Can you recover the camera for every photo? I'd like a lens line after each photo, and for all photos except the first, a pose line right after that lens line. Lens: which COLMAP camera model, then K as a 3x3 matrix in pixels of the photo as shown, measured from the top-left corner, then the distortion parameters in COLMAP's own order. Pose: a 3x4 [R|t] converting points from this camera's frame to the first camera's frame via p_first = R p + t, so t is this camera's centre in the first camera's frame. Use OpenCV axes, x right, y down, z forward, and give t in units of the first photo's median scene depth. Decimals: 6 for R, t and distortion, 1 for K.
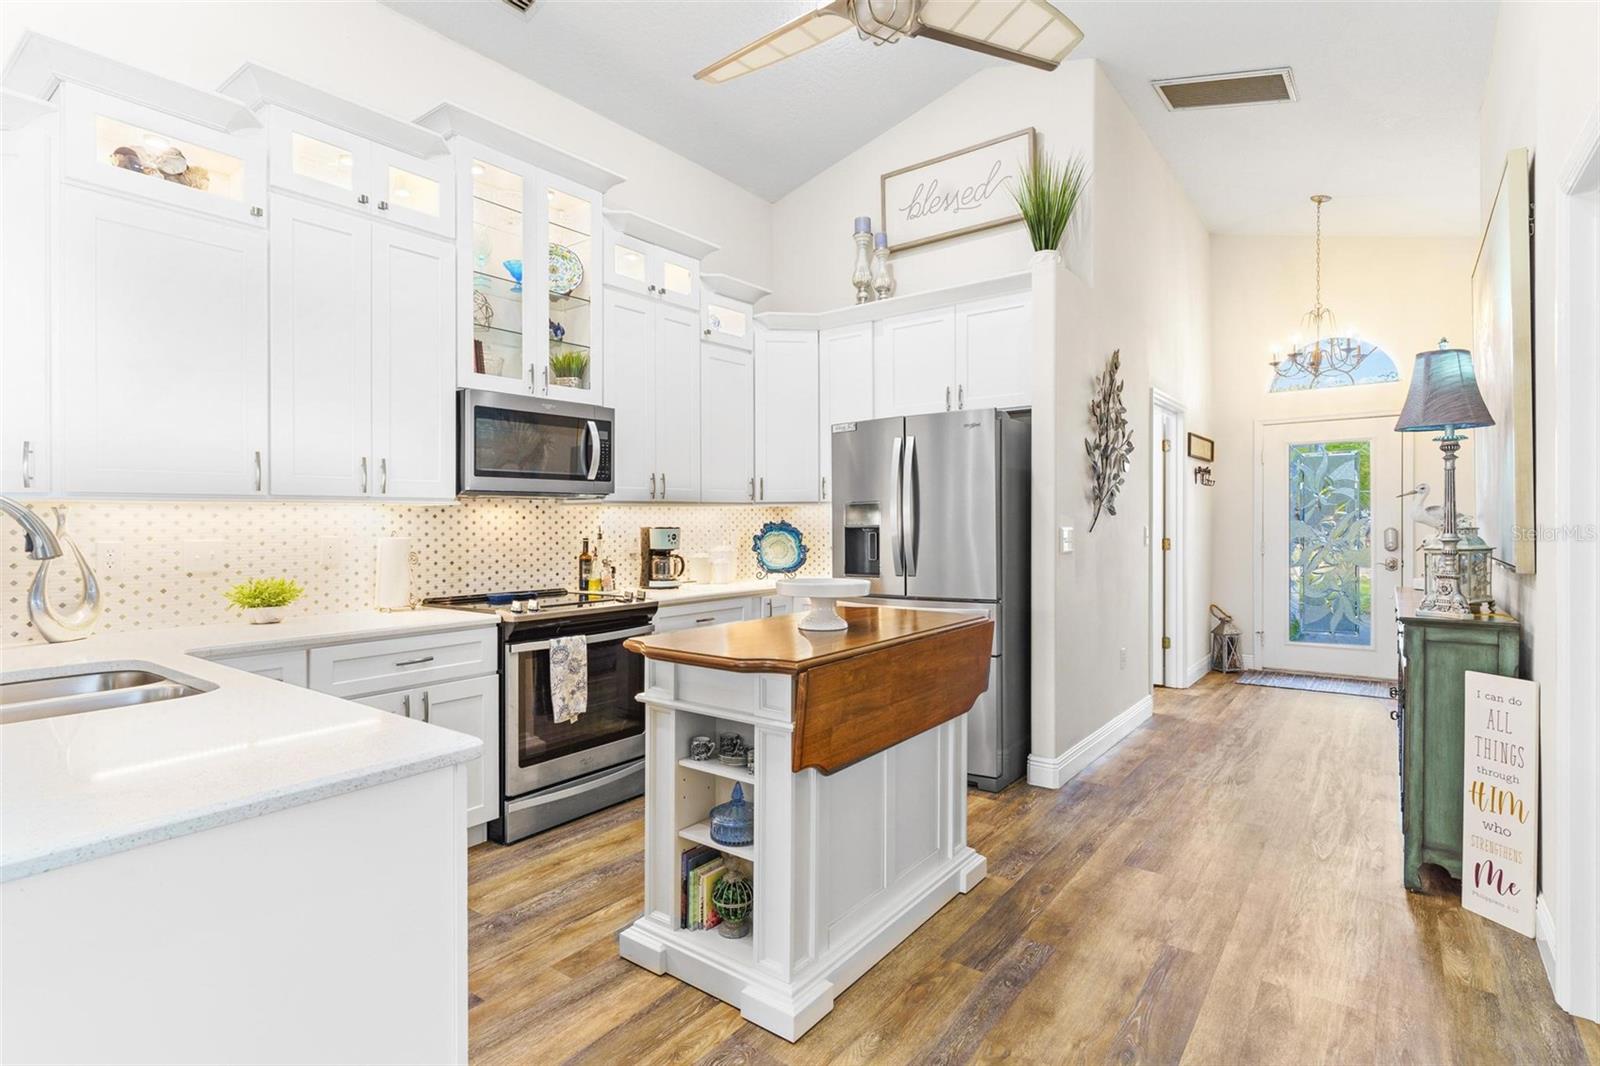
lens RADIAL K [[784.3, 0, 778.4], [0, 784.3, 536.9], [0, 0, 1]] dist [0.000190, -0.000036]
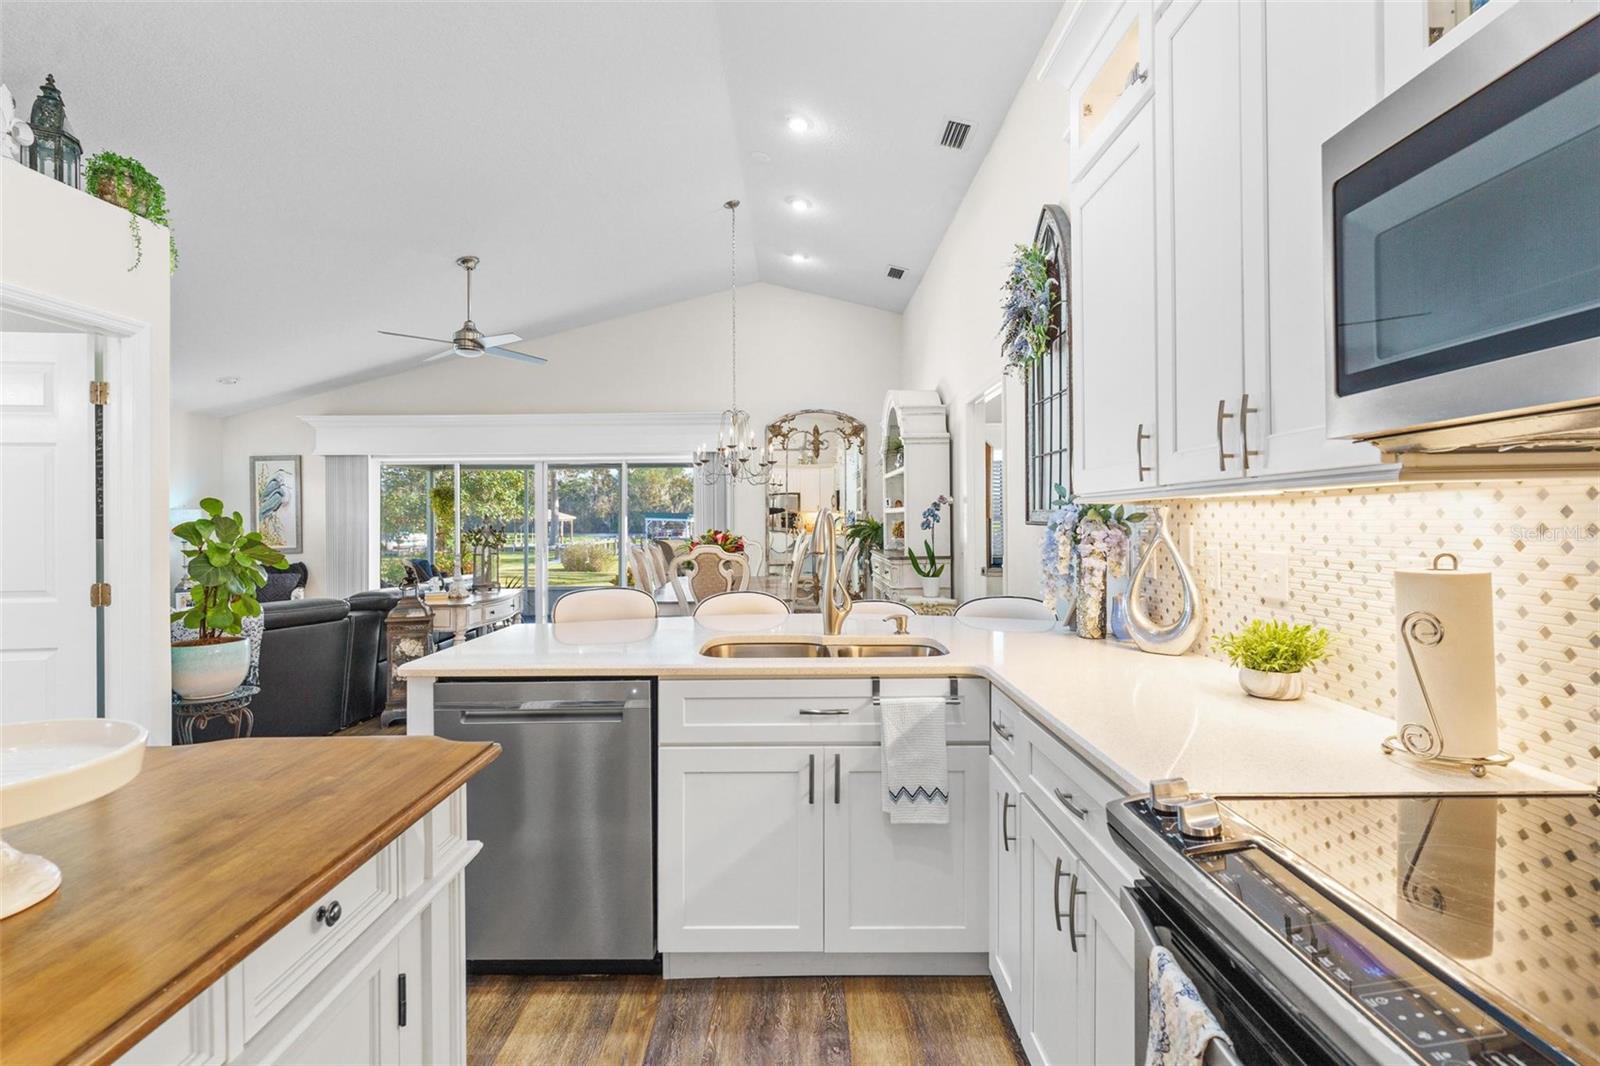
lens RADIAL K [[783.9, 0, 797.2], [0, 783.9, 520.3], [0, 0, 1]] dist [0.001331, 0.000278]
pose [[-0.785802, 0.016469, -0.618258, -0.005123], [0.005228, 0.999787, 0.019988, -0.029128], [0.618456, 0.012474, -0.785721, 0.987999]]
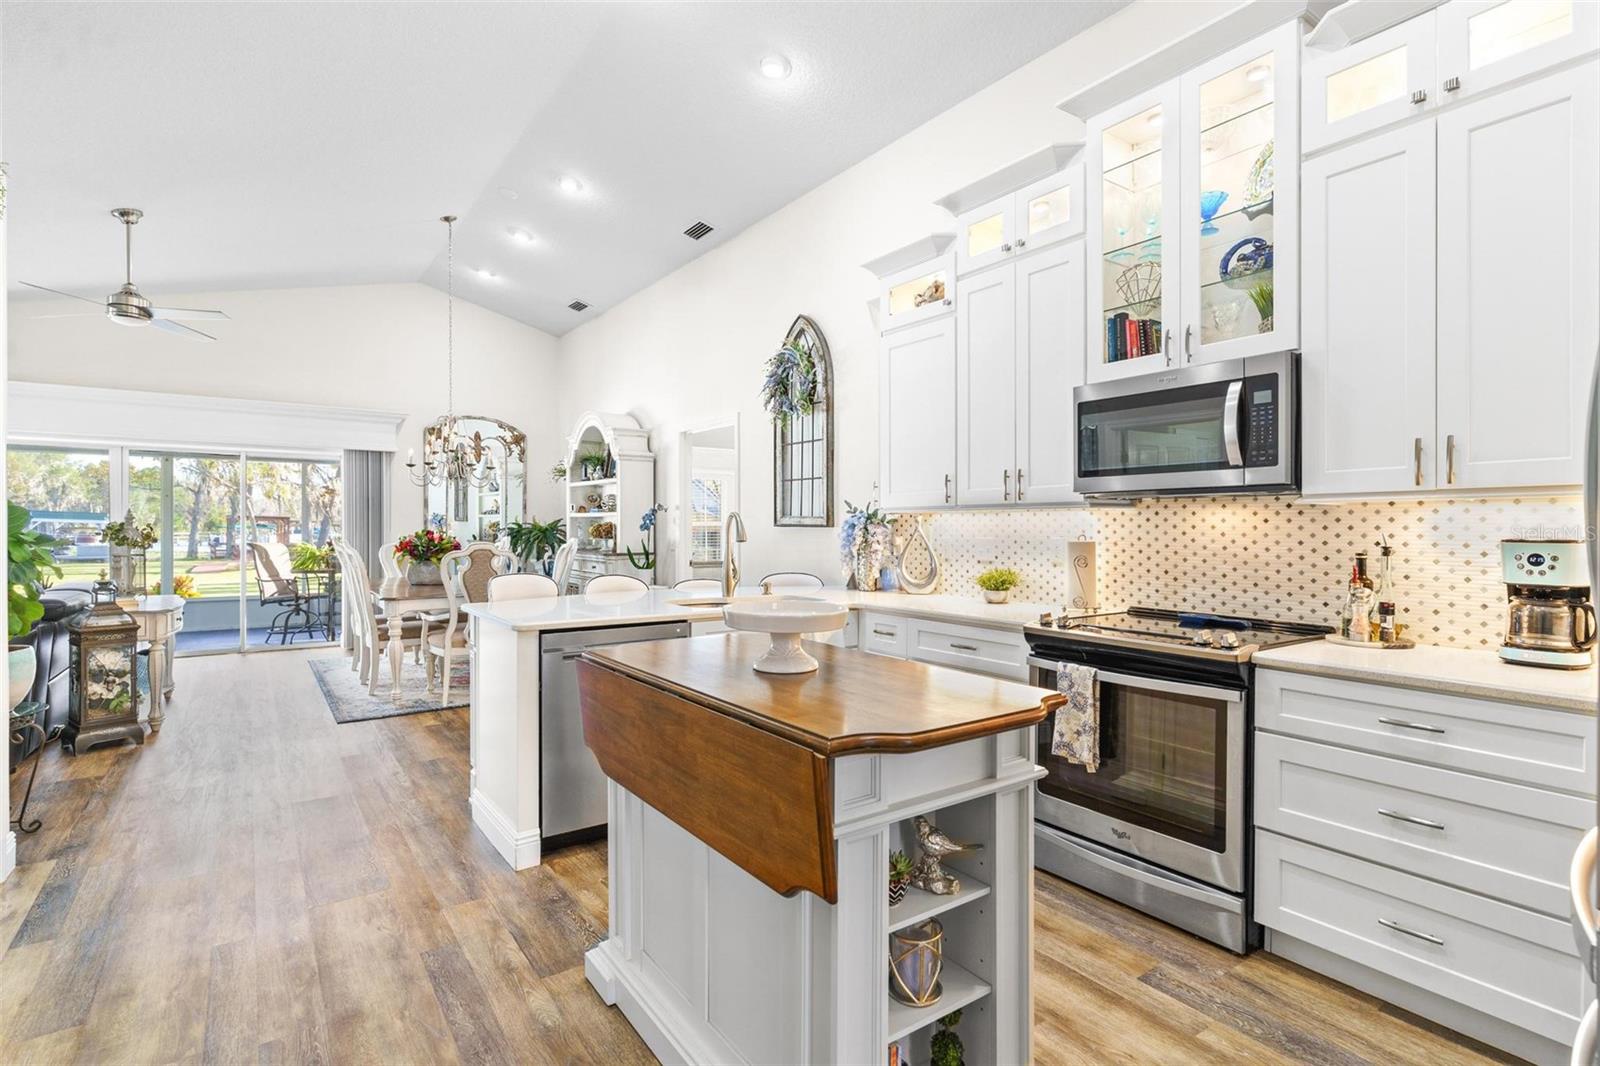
lens RADIAL K [[771.4, 0, 806.0], [0, 771.4, 532.1], [0, 0, 1]] dist [-0.000695, 0.000478]
pose [[-0.272018, 0.014512, -0.962183, 0.525041], [-0.019367, 0.999601, 0.020551, -0.021610], [0.962097, 0.024225, -0.271629, 0.827838]]
